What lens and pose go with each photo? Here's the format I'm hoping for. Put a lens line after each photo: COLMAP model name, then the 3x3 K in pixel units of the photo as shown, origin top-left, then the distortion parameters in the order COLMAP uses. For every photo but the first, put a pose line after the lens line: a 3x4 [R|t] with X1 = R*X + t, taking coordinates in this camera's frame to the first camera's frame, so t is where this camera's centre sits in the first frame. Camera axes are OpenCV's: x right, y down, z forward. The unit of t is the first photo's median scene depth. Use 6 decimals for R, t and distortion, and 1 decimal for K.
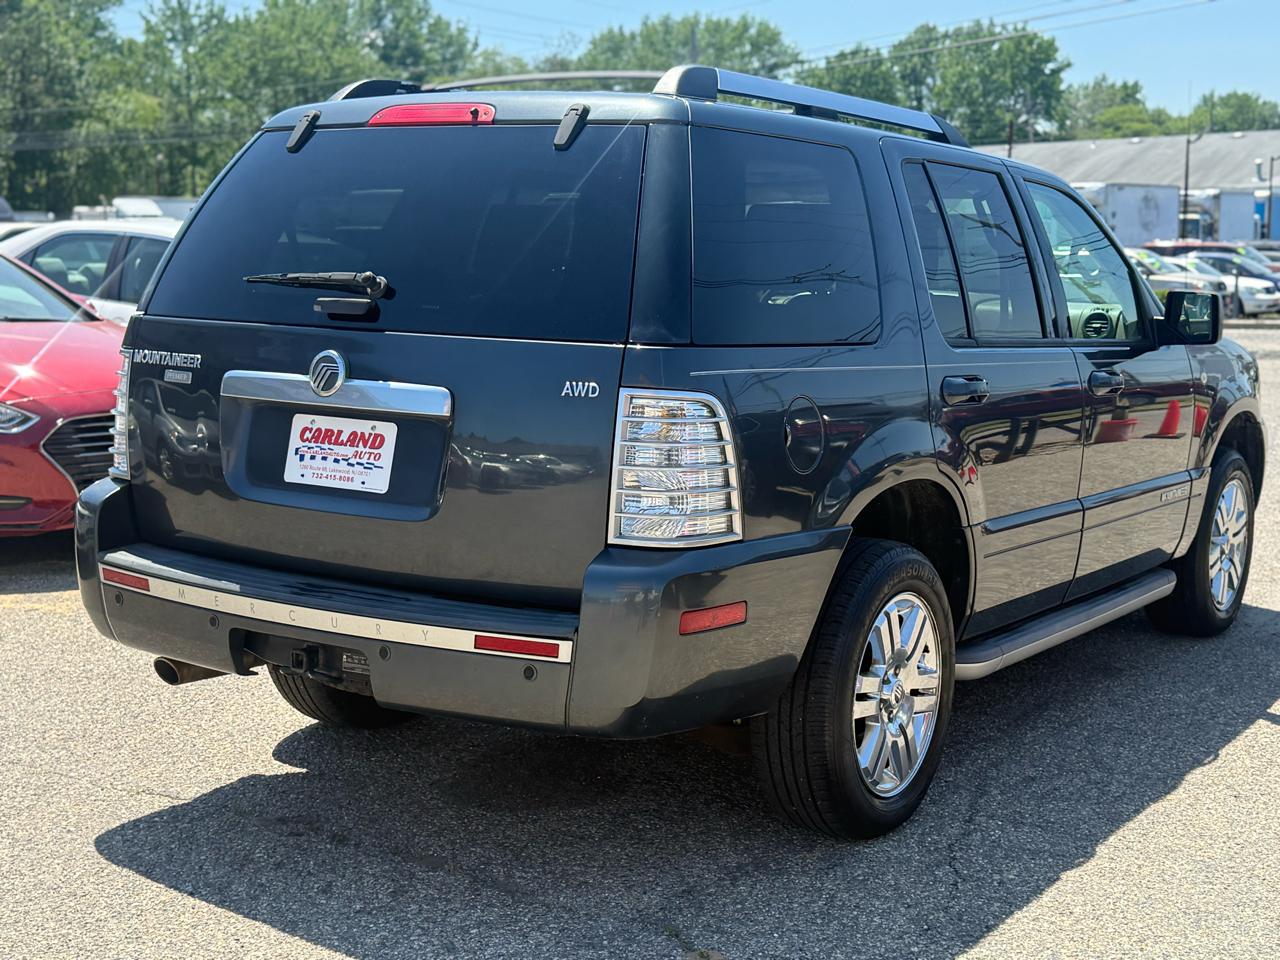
lens RADIAL K [[1749.2, 0, 651.8], [0, 1749.2, 478.6], [0, 0, 1]] dist [0.073141, 0.000000]
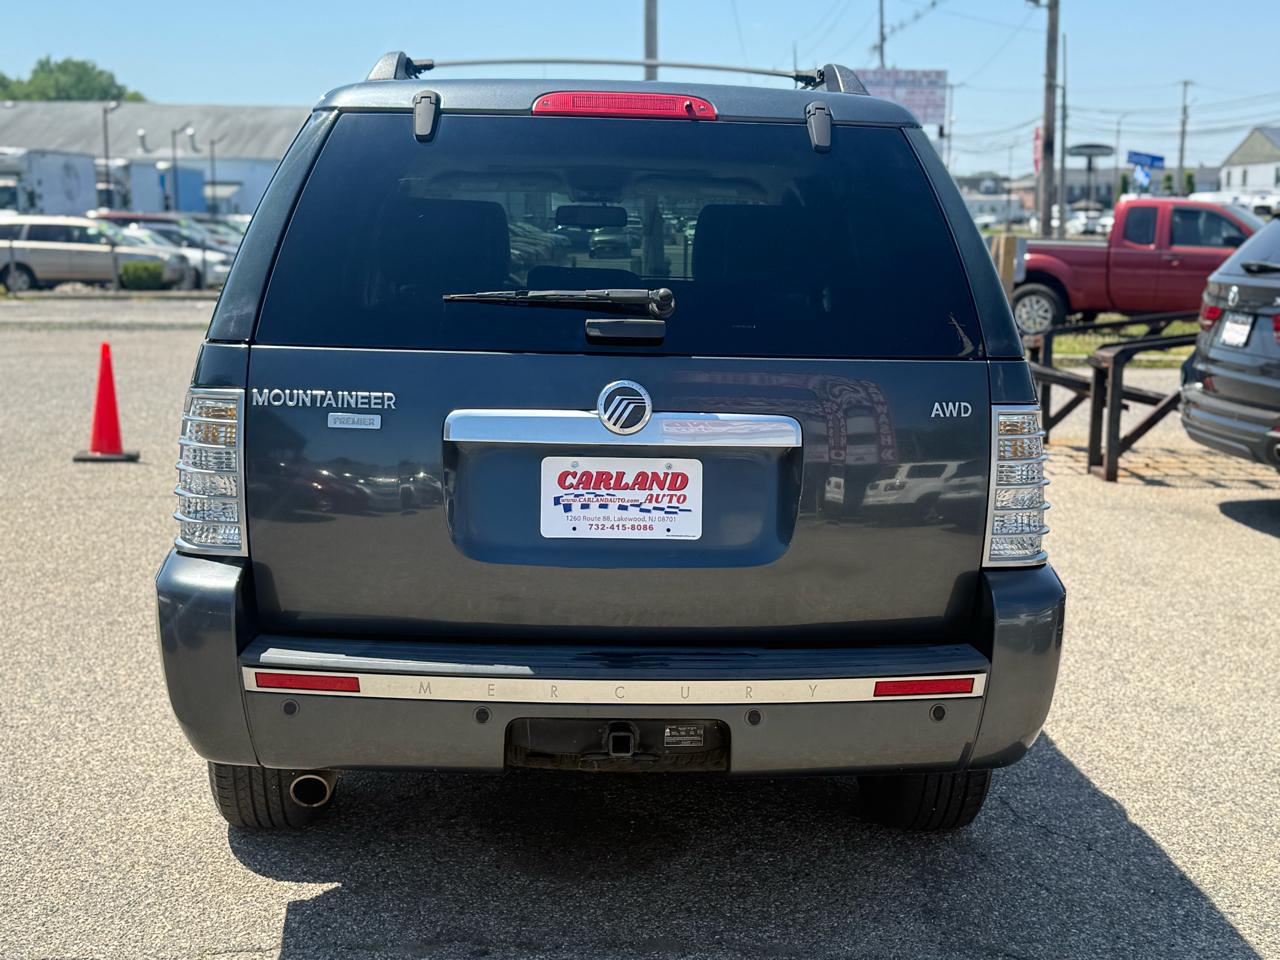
lens RADIAL K [[1749.2, 0, 638.8], [0, 1749.2, 479.9], [0, 0, 1]] dist [0.073141, 0.000000]
pose [[0.807084, -0.082025, 0.584711, -0.634715], [0.070978, 0.996600, 0.041835, -0.055689], [-0.586155, 0.007737, 0.810162, 0.279877]]
